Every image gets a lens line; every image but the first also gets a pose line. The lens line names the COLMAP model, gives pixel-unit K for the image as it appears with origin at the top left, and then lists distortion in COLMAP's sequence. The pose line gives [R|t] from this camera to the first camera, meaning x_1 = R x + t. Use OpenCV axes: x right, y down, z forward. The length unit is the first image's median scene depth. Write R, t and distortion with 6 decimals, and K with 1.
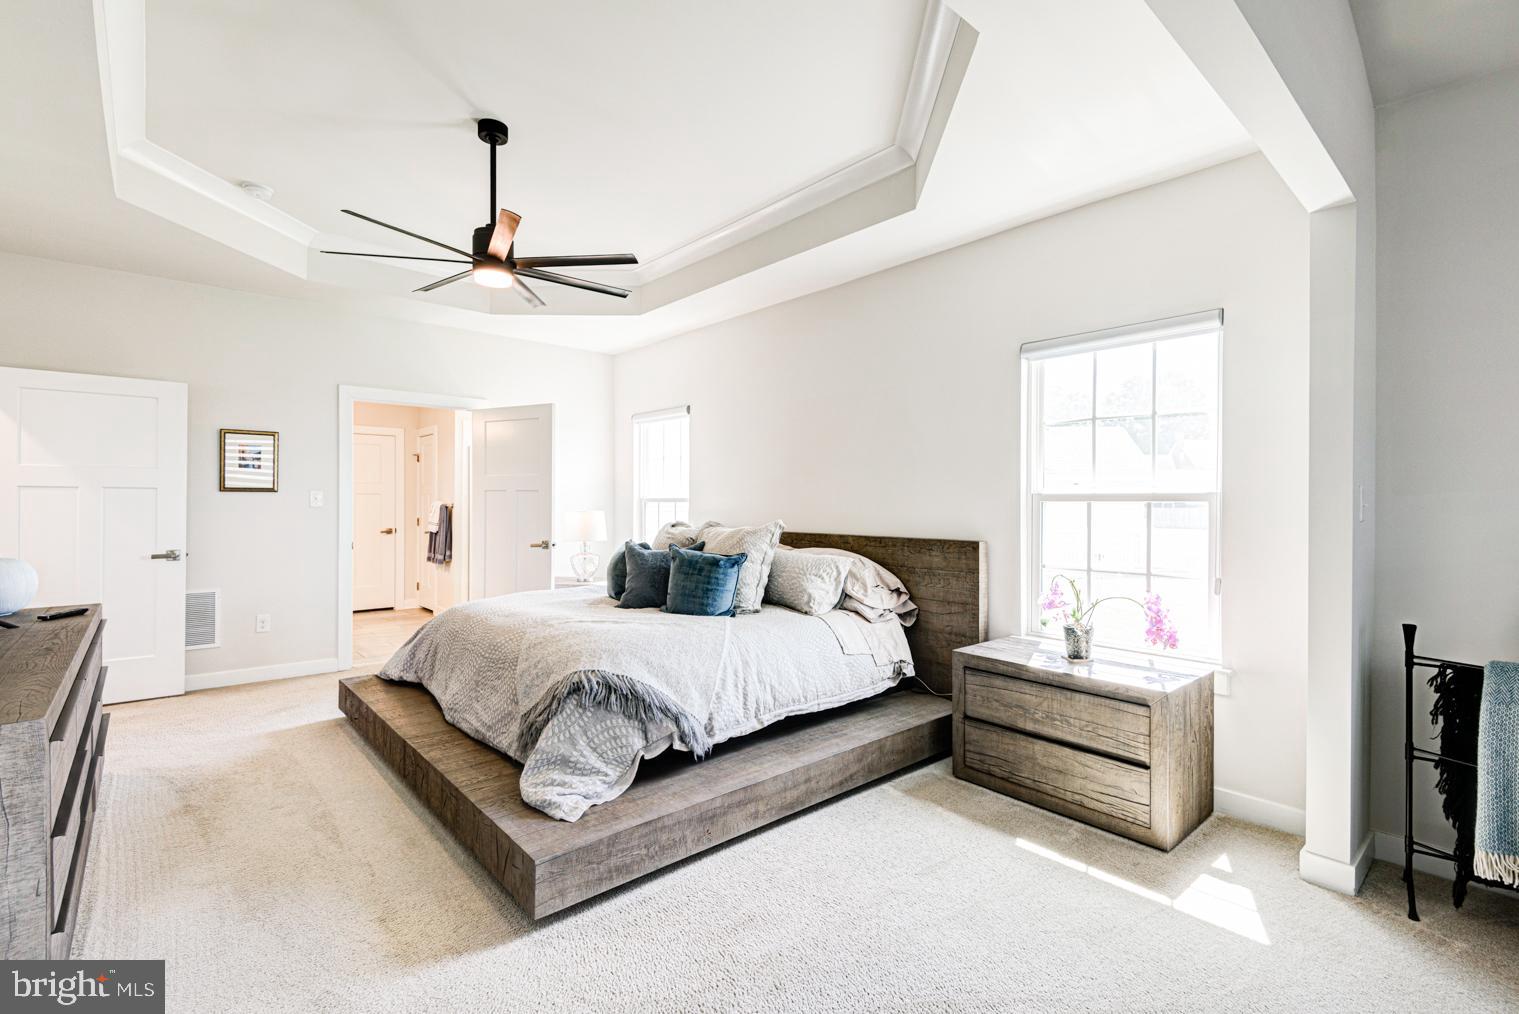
lens RADIAL K [[692.5, 0, 764.5], [0, 692.5, 503.5], [0, 0, 1]] dist [0.005128, -0.006001]
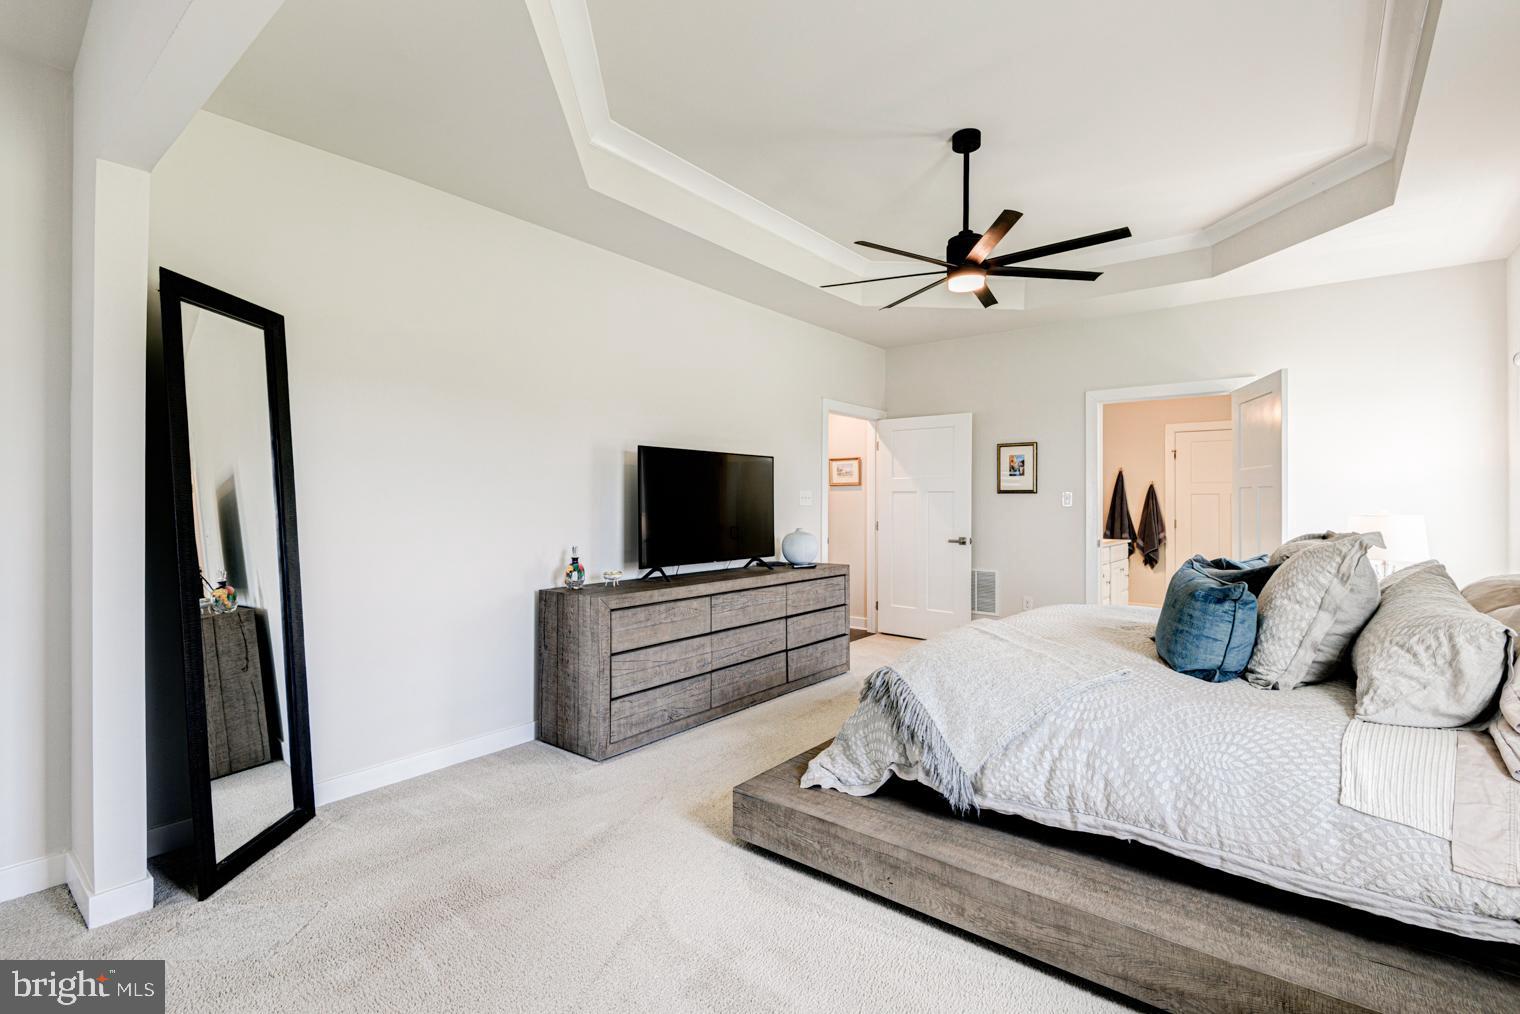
lens RADIAL K [[692.9, 0, 759.7], [0, 692.9, 507.5], [0, 0, 1]] dist [0.005128, -0.006001]
pose [[0.156746, 0.007284, -0.987612, 0.617634], [-0.006187, 0.999960, 0.006393, 0.004408], [0.987620, 0.005108, 0.156785, 0.583801]]
